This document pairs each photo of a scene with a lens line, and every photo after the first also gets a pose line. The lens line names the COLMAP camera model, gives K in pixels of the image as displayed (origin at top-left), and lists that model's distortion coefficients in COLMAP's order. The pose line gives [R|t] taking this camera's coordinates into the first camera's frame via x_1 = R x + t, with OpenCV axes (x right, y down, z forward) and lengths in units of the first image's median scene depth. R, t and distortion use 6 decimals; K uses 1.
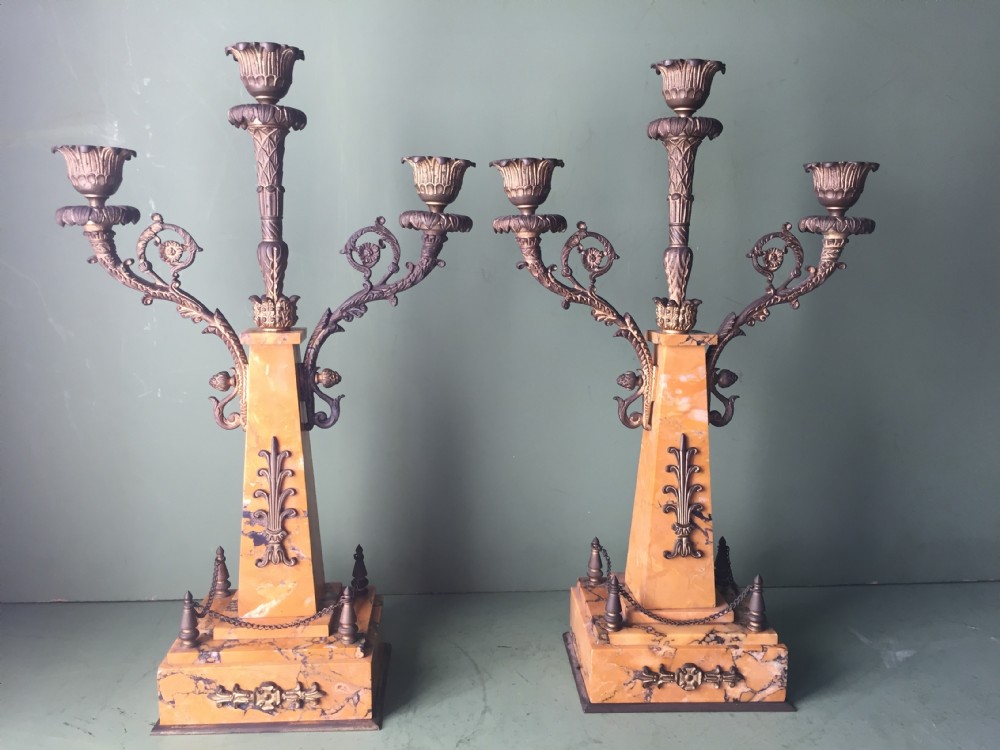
lens RADIAL K [[864.1, 0, 497.0], [0, 864.1, 381.8], [0, 0, 1]] dist [0.077890, -0.131808]
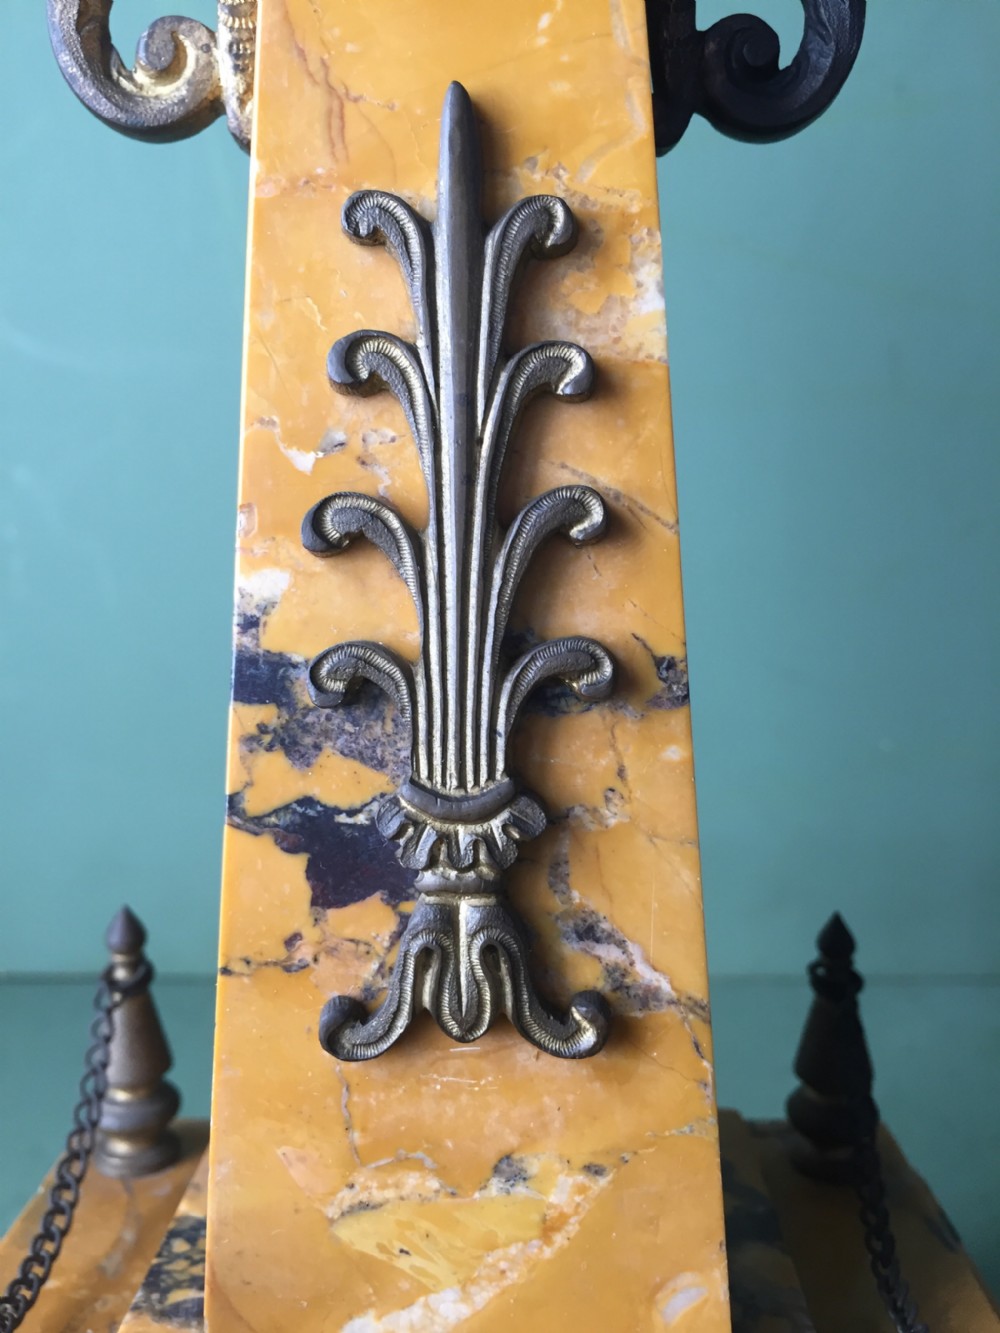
lens RADIAL K [[1151.8, 0, 494.8], [0, 1151.8, 677.9], [0, 0, 1]] dist [0.077890, -0.131808]
pose [[0.997430, -0.003522, -0.071561, -0.236948], [0.002197, 0.999825, -0.018590, 0.155635], [0.071613, 0.018385, 0.997263, 0.816829]]
